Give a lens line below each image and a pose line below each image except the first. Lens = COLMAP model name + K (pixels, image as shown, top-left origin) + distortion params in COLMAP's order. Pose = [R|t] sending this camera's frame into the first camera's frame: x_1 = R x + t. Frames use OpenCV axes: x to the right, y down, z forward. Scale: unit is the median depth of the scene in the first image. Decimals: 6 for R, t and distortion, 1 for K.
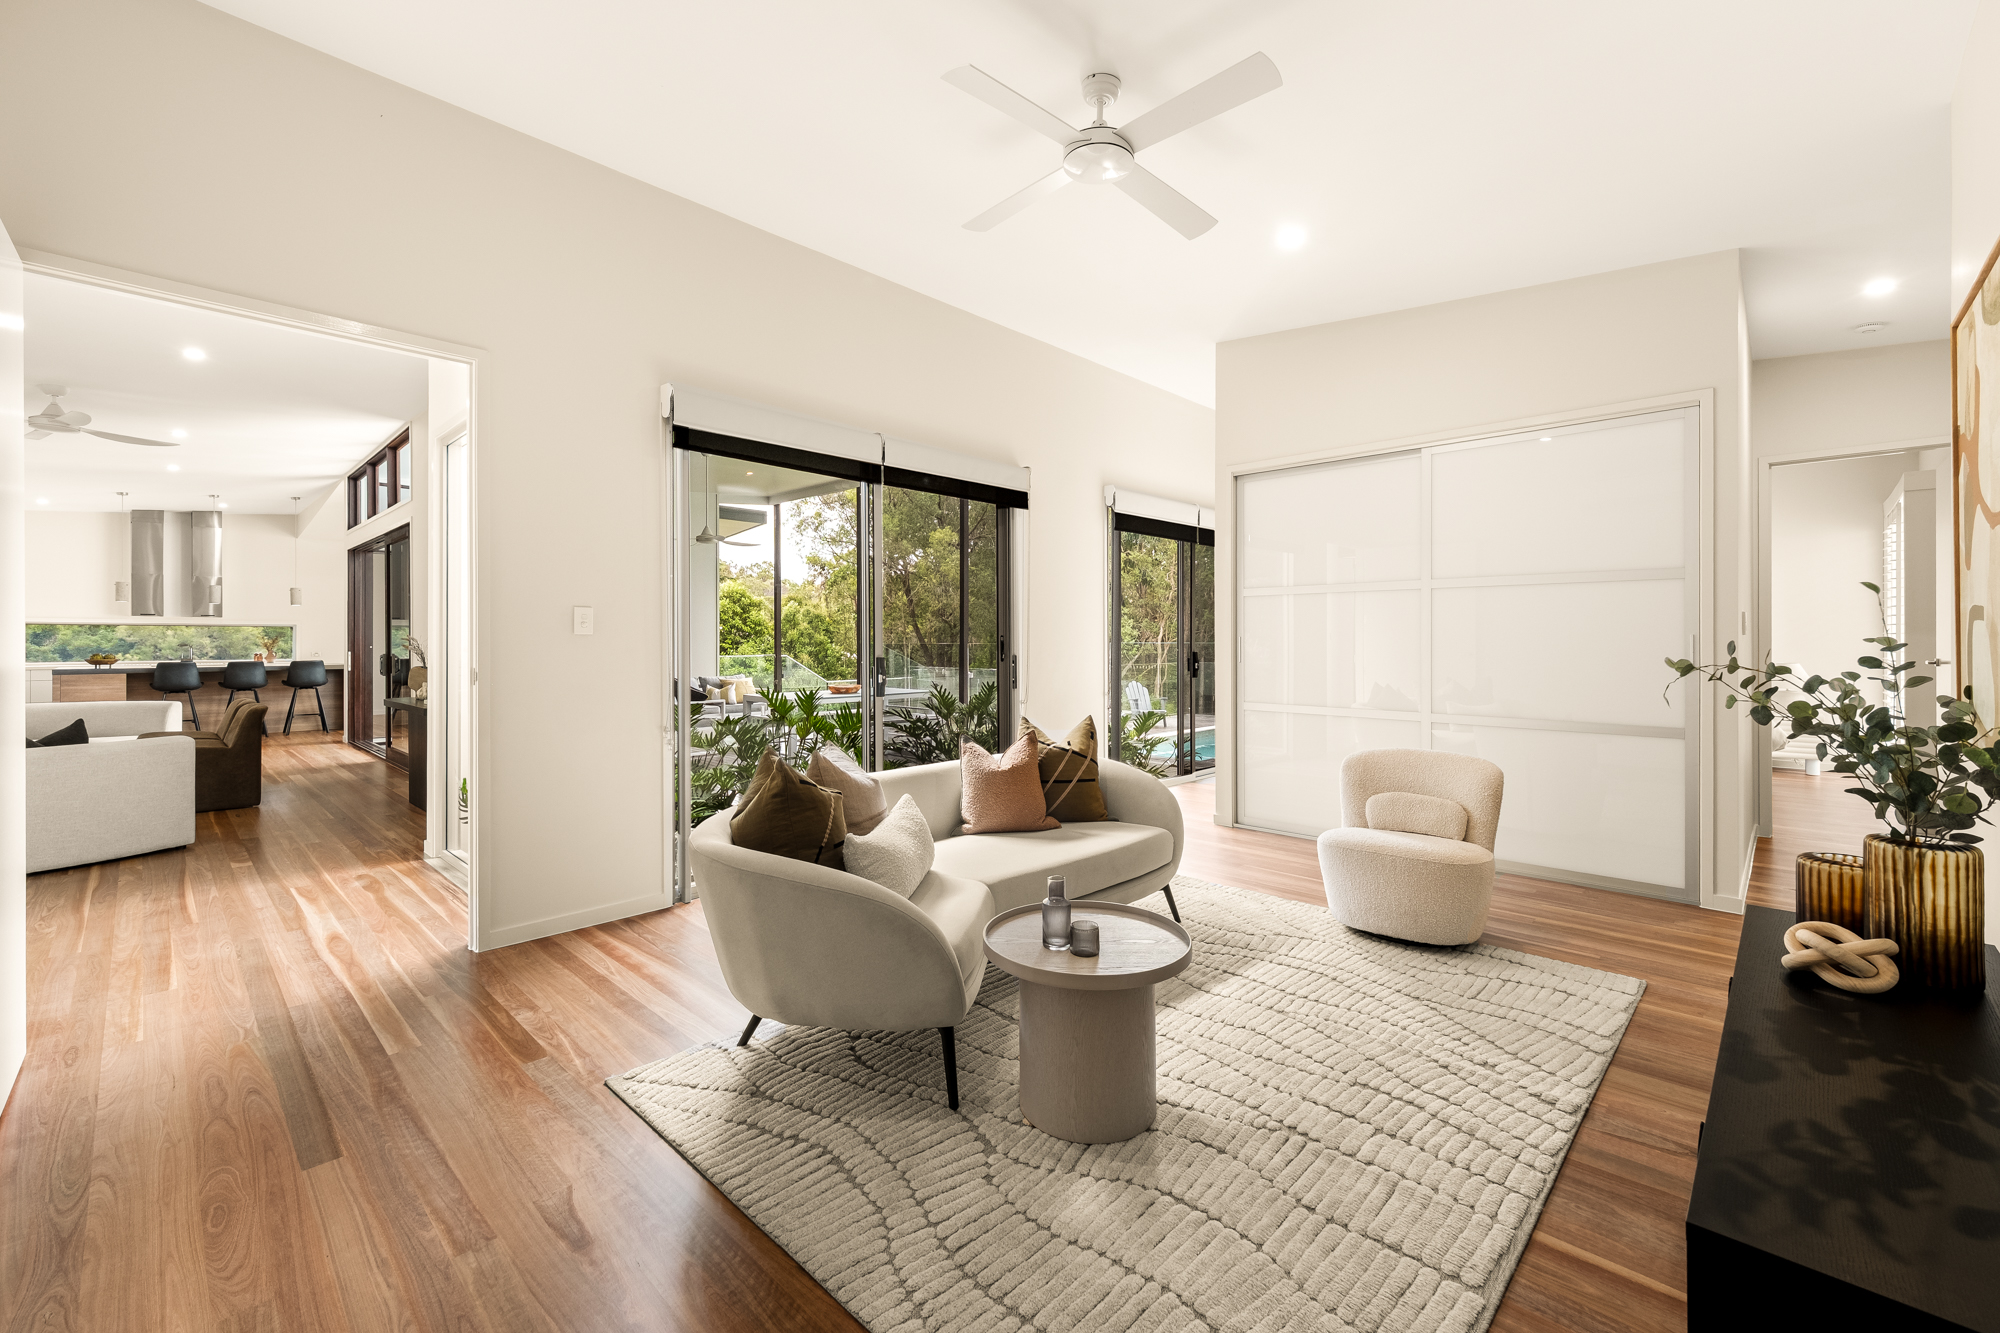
lens RADIAL K [[790.8, 0, 988.9], [0, 790.8, 640.4], [0, 0, 1]] dist [-0.010167, -0.000320]
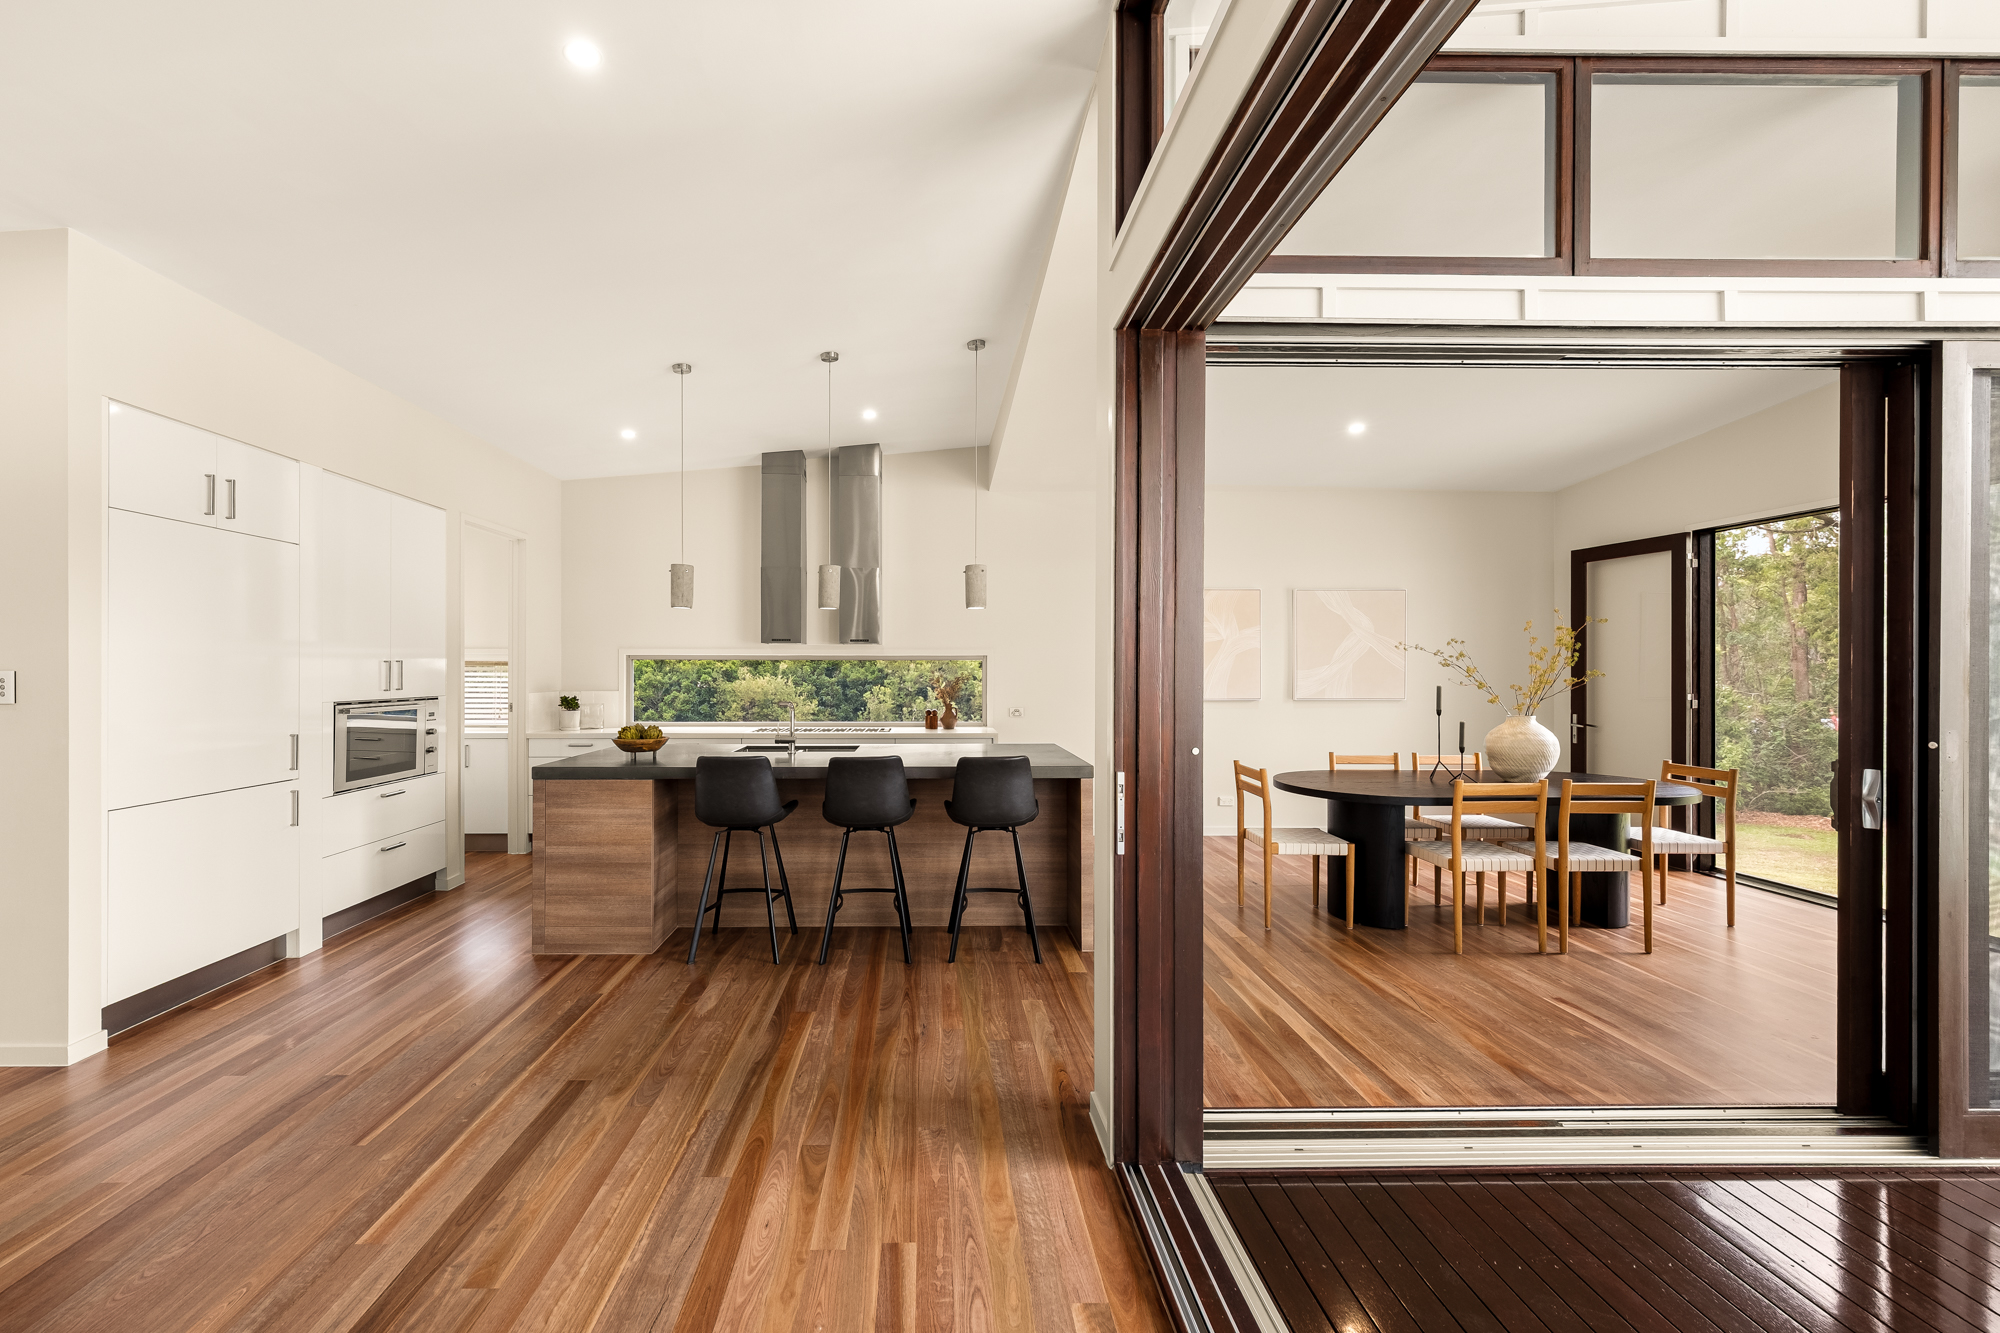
lens RADIAL K [[832.7, 0, 945.2], [0, 832.7, 666.7], [0, 0, 1]] dist [0.009167, -0.000250]
pose [[0.689297, -0.003033, -0.724472, -0.597931], [0.001217, 0.999995, -0.003030, -0.013454], [0.724478, 0.001207, 0.689297, 0.710182]]
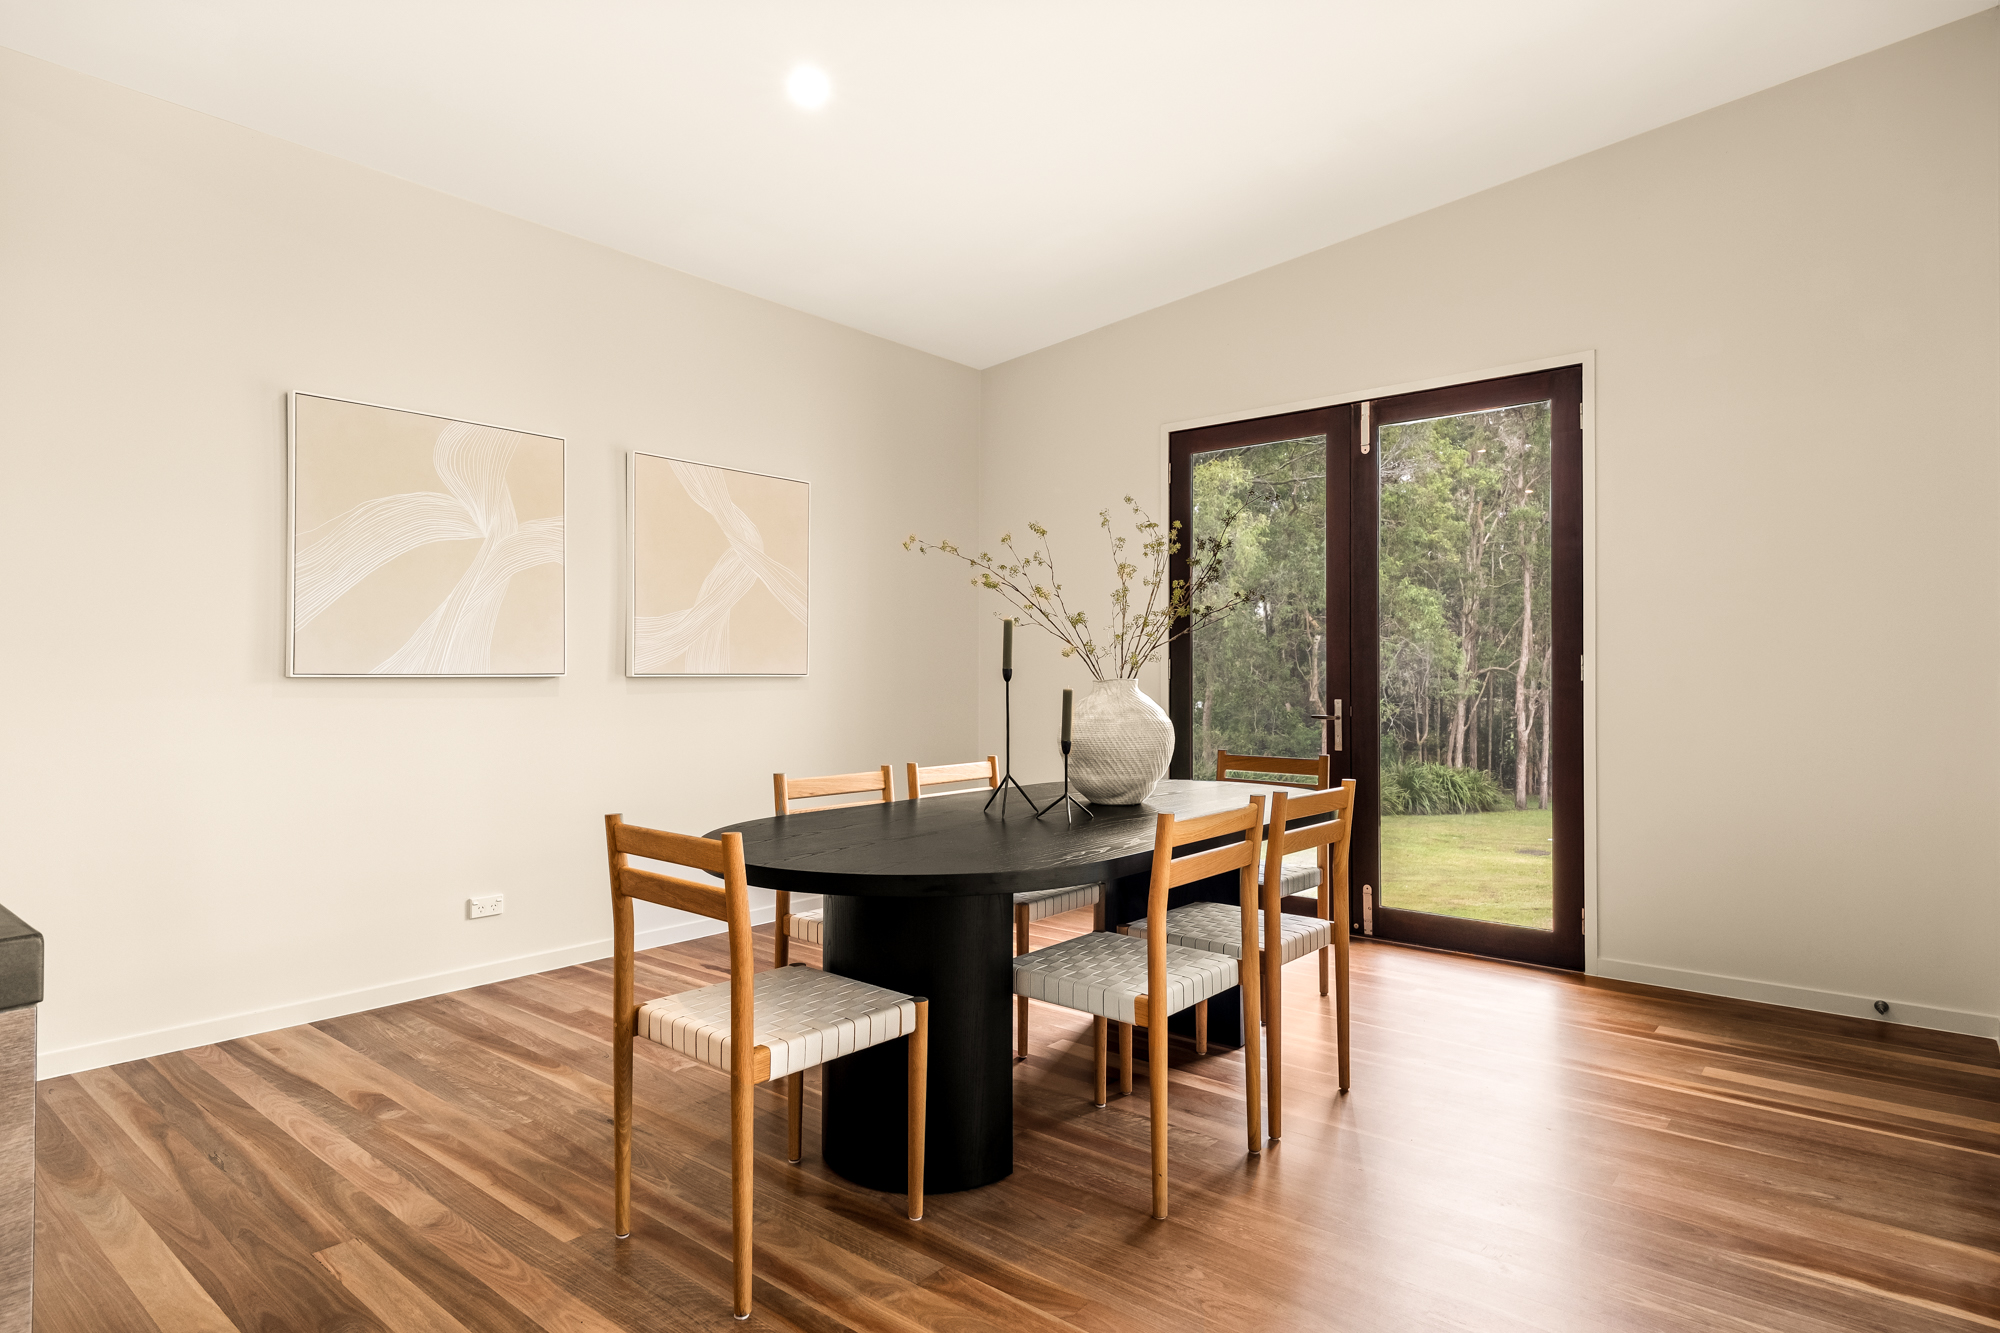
lens RADIAL K [[1100.4, 0, 1017.3], [0, 1100.4, 664.8], [0, 0, 1]] dist [0.018979, -0.004164]
pose [[0.999115, -0.002551, 0.041991, -0.755535], [0.002898, 0.999962, -0.008192, 0.010791], [-0.041968, 0.008306, 0.999084, 0.934475]]
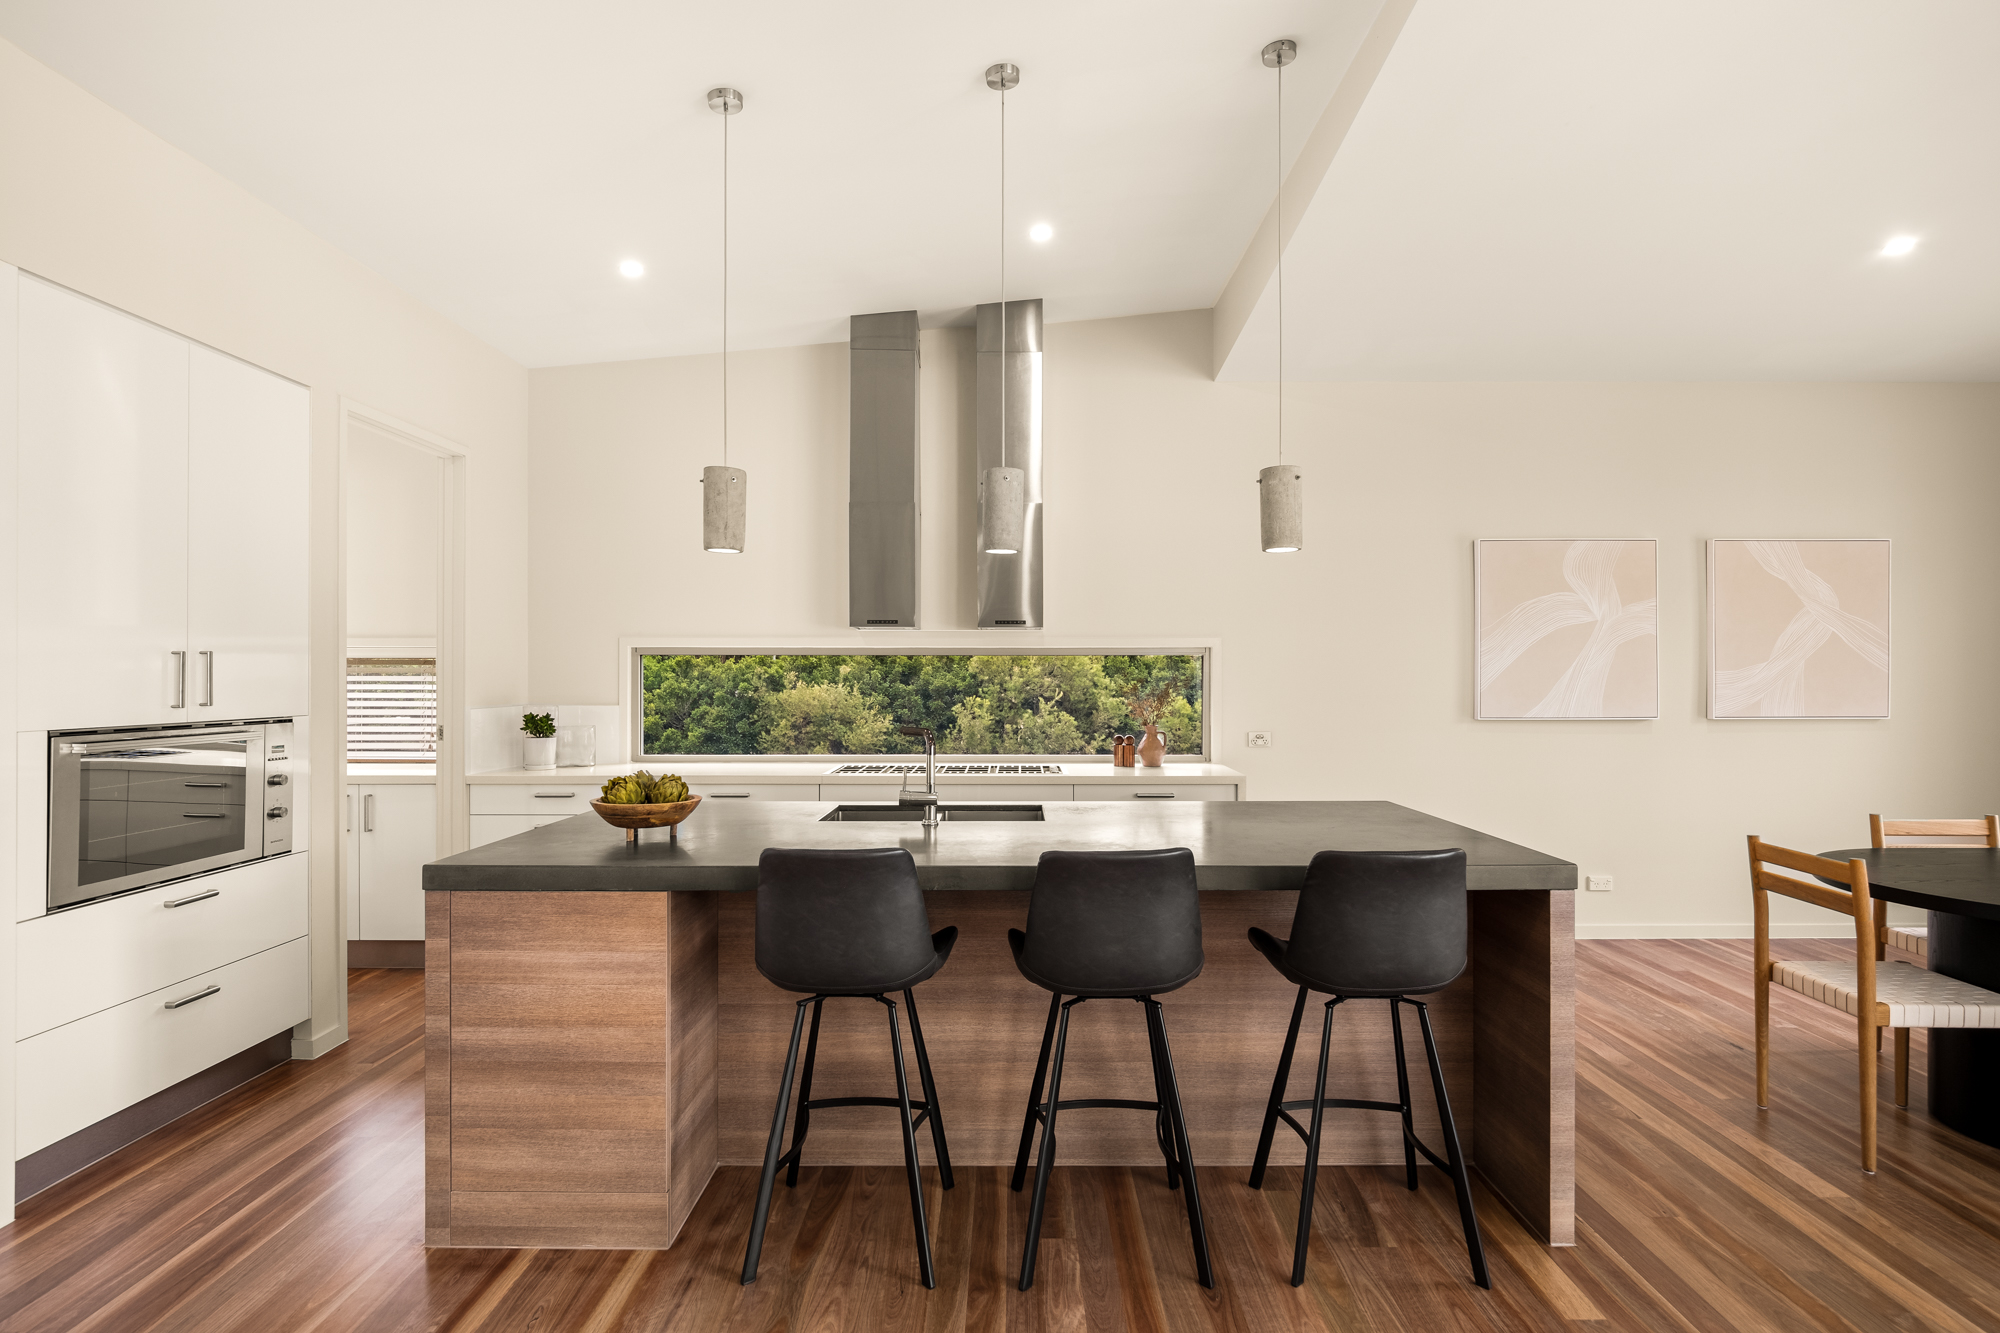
lens RADIAL K [[1030.6, 0, 1017.9], [0, 1030.6, 671.8], [0, 0, 1]] dist [-0.001877, 0.002759]
pose [[0.676322, -0.004003, -0.736595, -0.745921], [0.002376, 0.999992, -0.003252, -0.010998], [0.736603, 0.000449, 0.676326, 0.778758]]
